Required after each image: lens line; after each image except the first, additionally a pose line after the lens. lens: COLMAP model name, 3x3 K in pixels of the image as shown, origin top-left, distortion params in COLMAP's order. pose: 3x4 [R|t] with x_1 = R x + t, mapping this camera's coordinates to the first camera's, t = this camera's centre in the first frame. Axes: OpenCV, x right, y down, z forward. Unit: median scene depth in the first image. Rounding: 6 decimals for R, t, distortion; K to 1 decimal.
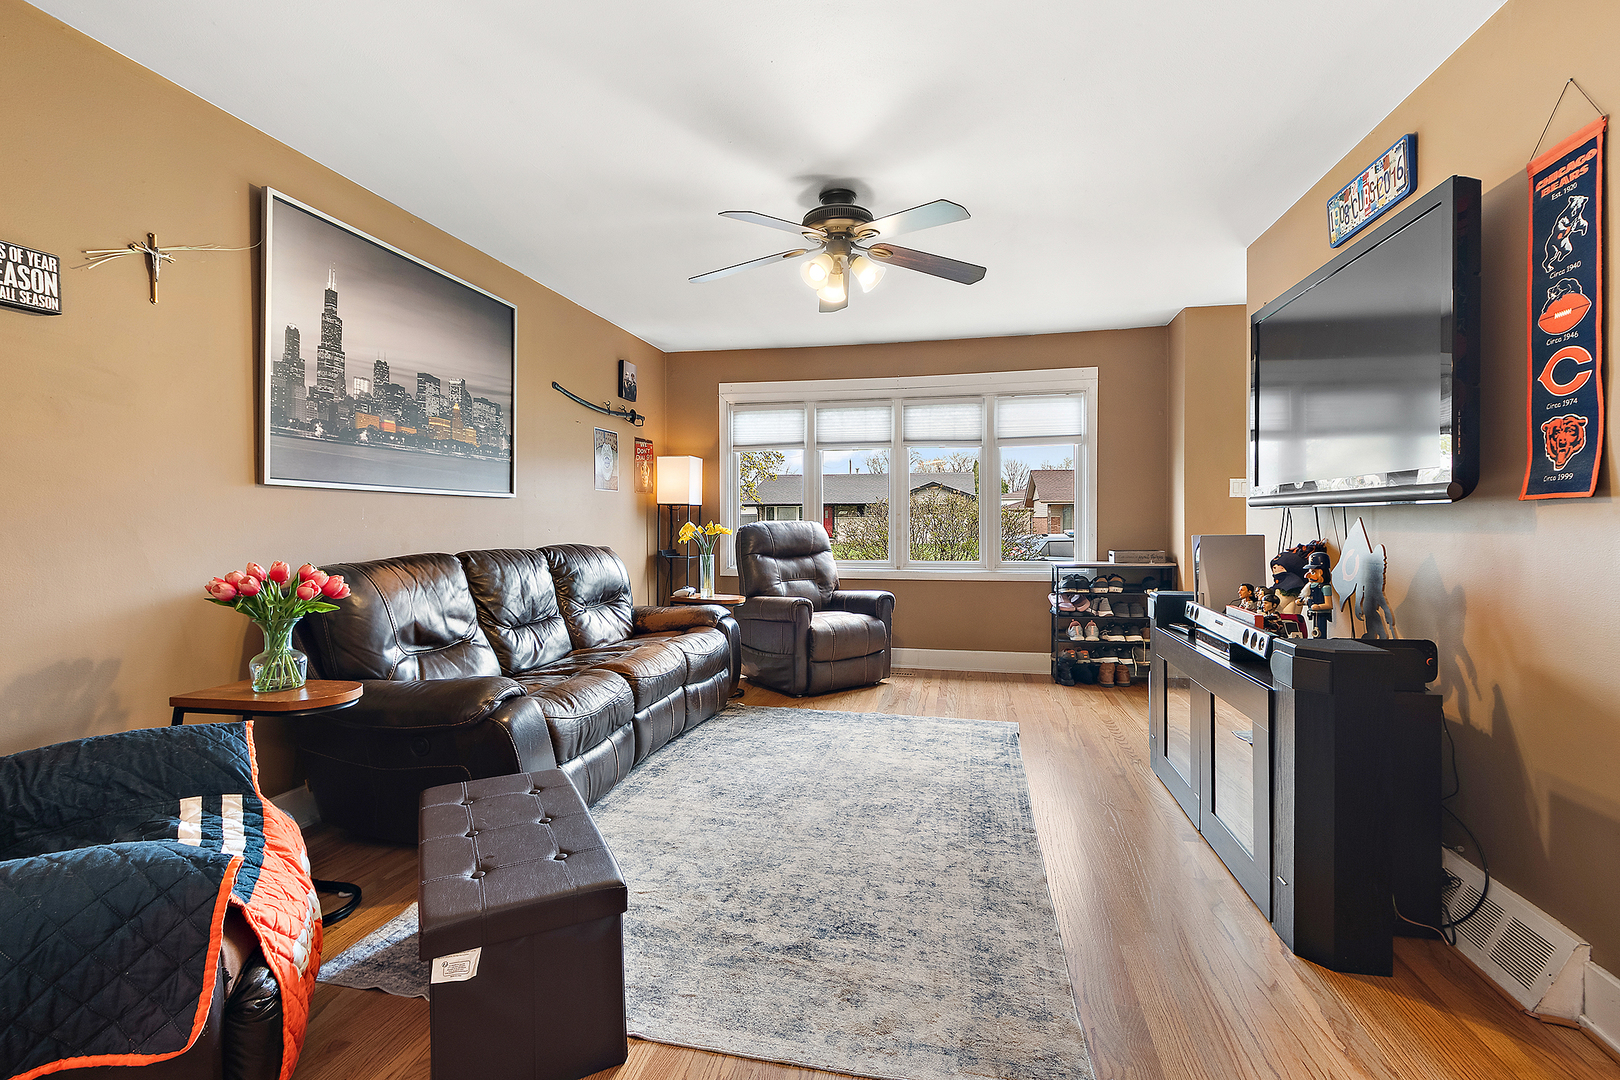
lens RADIAL K [[725.8, 0, 818.1], [0, 725.8, 522.6], [0, 0, 1]] dist [0.000515, 0.001220]
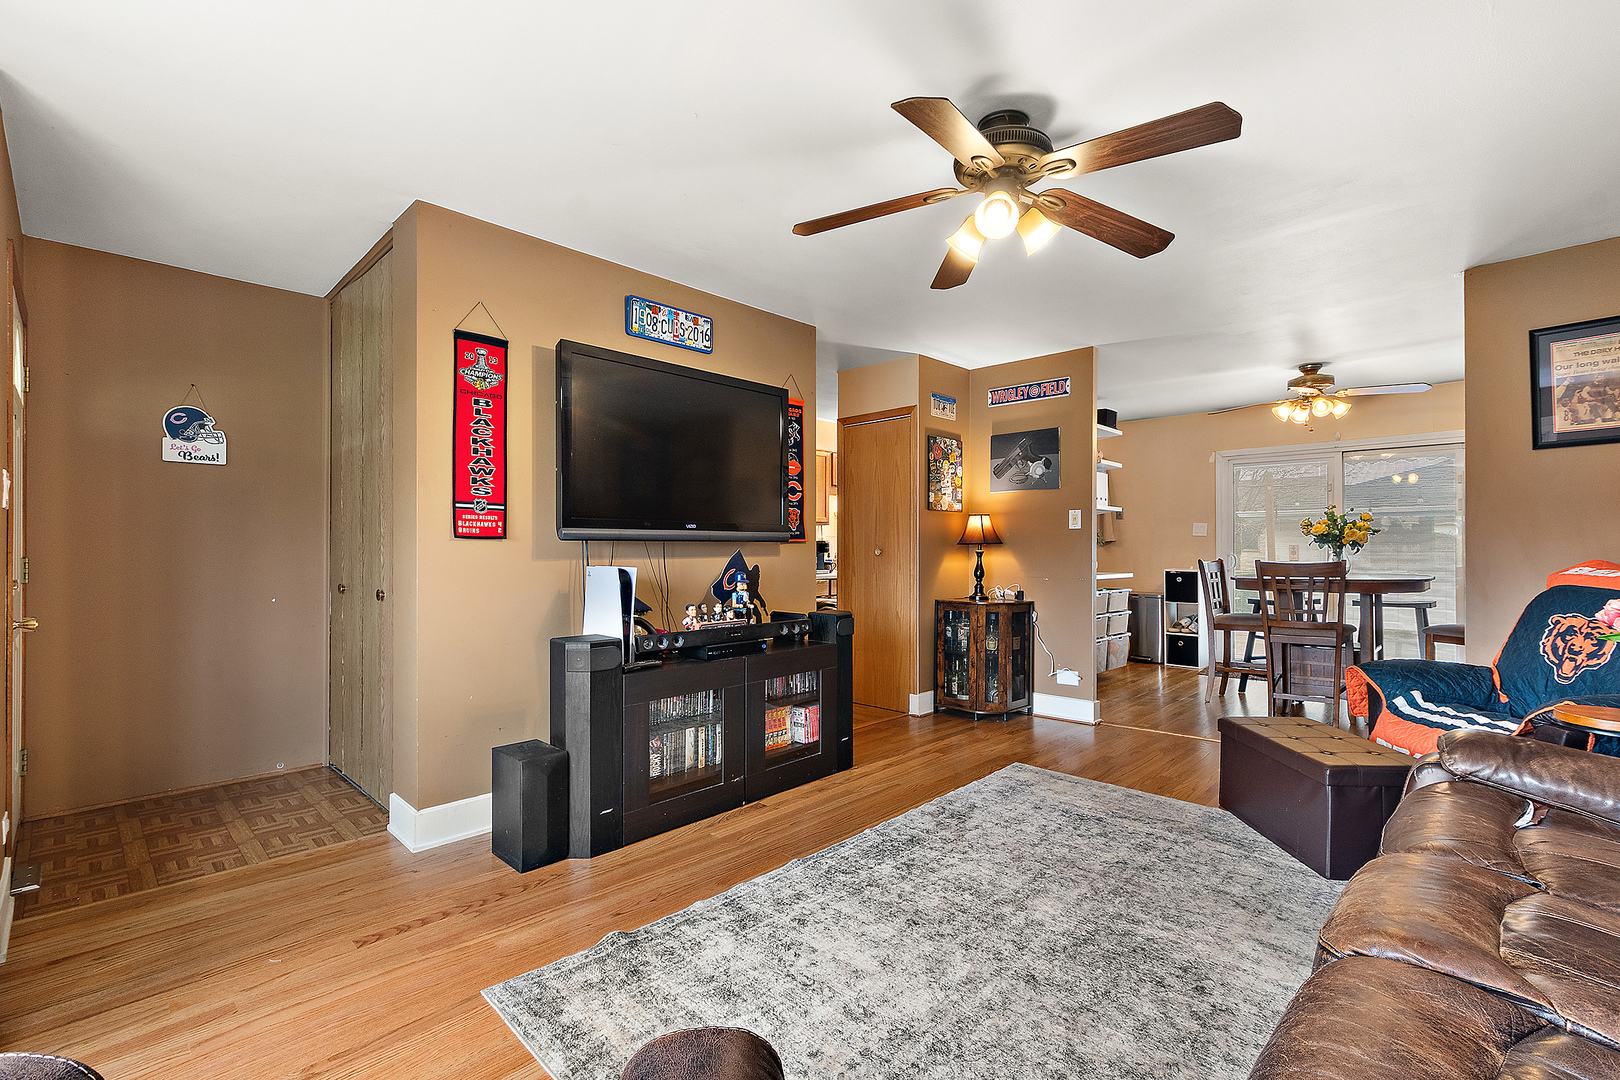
lens RADIAL K [[724.1, 0, 809.9], [0, 724.1, 546.3], [0, 0, 1]] dist [-0.002440, -0.000672]
pose [[-0.840275, 0.005115, 0.542137, -0.189537], [0.006910, 0.999975, 0.001275, -0.010569], [-0.542117, 0.004818, -0.840289, 1.585256]]
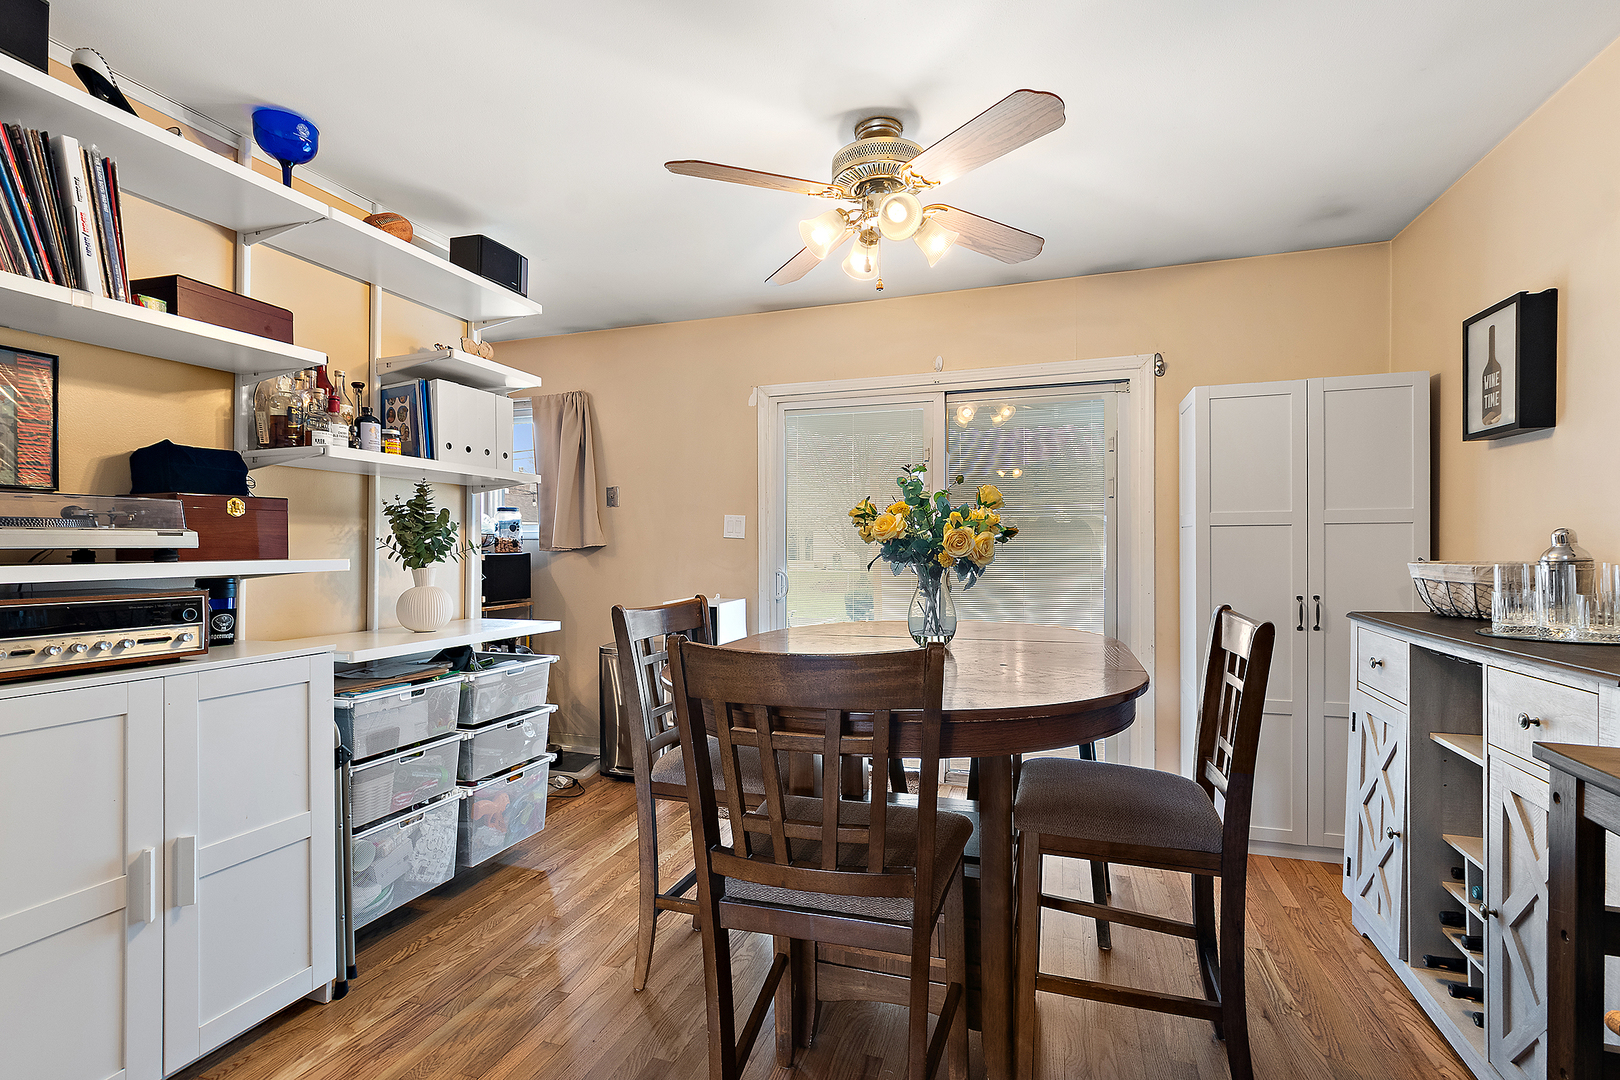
lens RADIAL K [[740.9, 0, 810.0], [0, 740.9, 548.5], [0, 0, 1]] dist [-0.003834, -0.001104]
pose [[-0.991973, 0.002348, 0.126425, -0.277831], [0.003701, 0.999938, 0.010473, -0.025513], [-0.126392, 0.010857, -0.991921, 0.310740]]
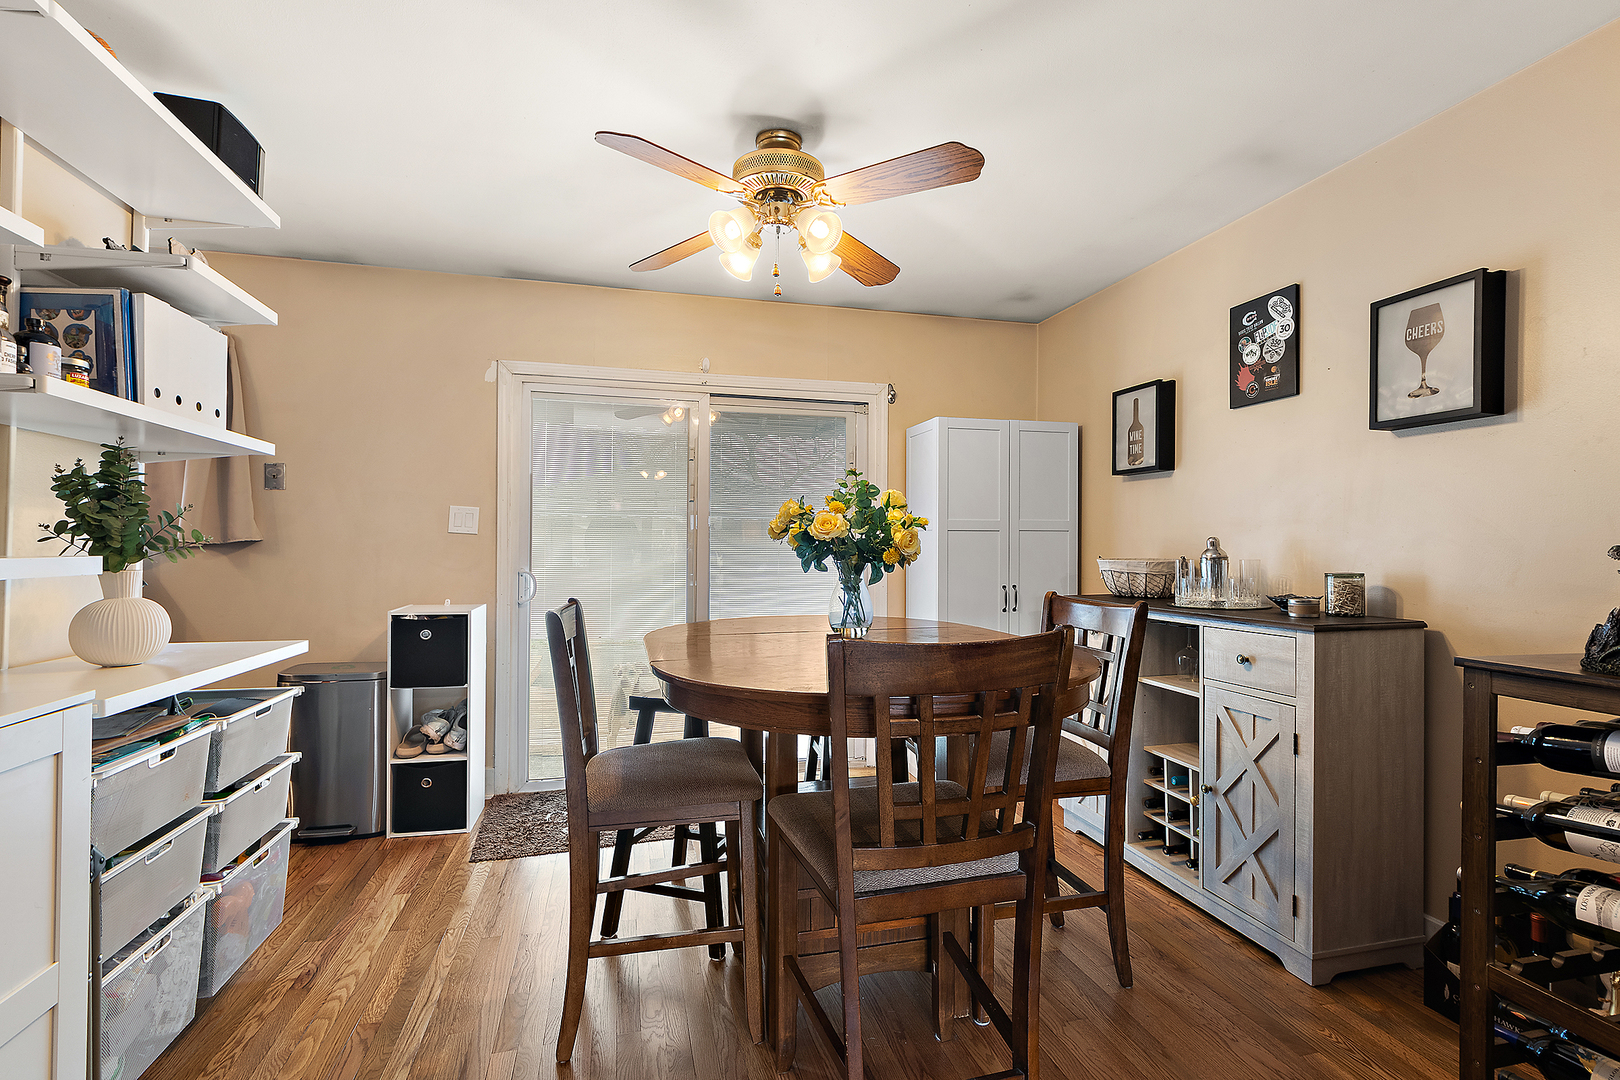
lens RADIAL K [[740.5, 0, 810.0], [0, 740.5, 540.0], [0, 0, 1]] dist [0.000180, -0.000281]
pose [[-0.901174, -0.008897, -0.433366, 0.019472], [-0.008783, 0.999959, -0.002265, -0.023019], [0.433368, 0.001765, -0.901215, 0.270273]]
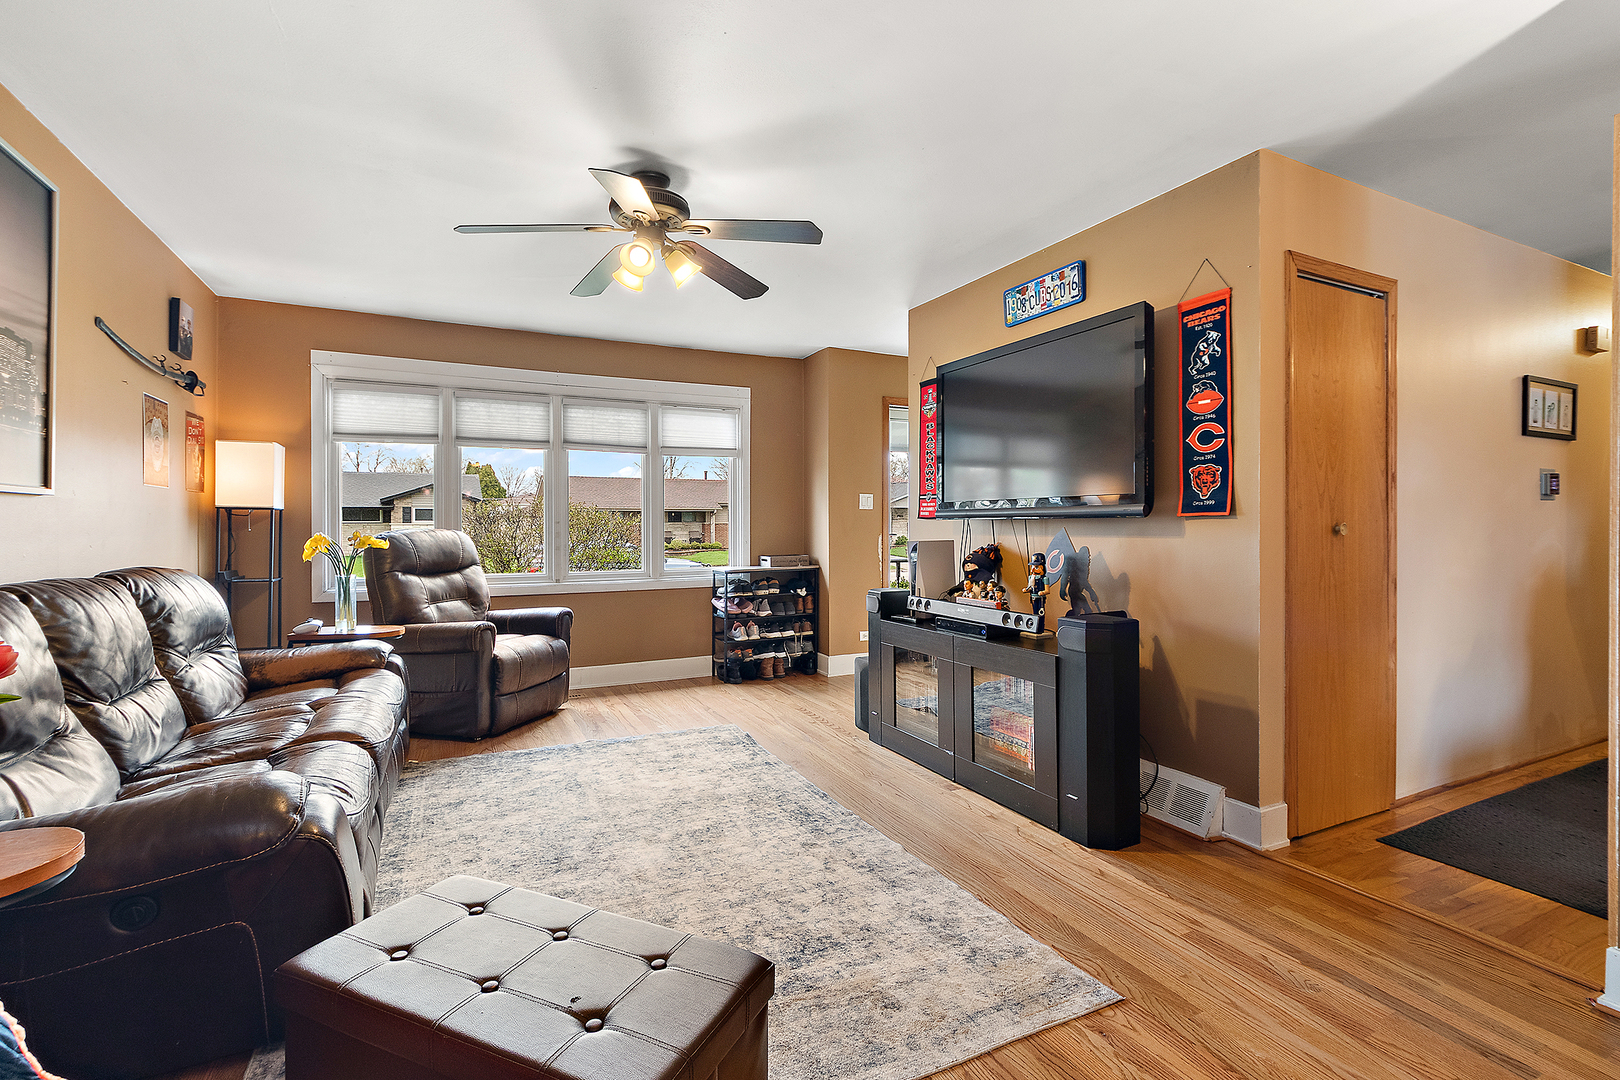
lens RADIAL K [[729.4, 0, 810.8], [0, 729.4, 523.1], [0, 0, 1]] dist [0.015531, -0.014983]
pose [[0.788491, 0.001962, 0.615044, -0.348192], [0.003342, 0.999966, -0.007475, -0.004169], [-0.615038, 0.007950, 0.788458, 0.133423]]
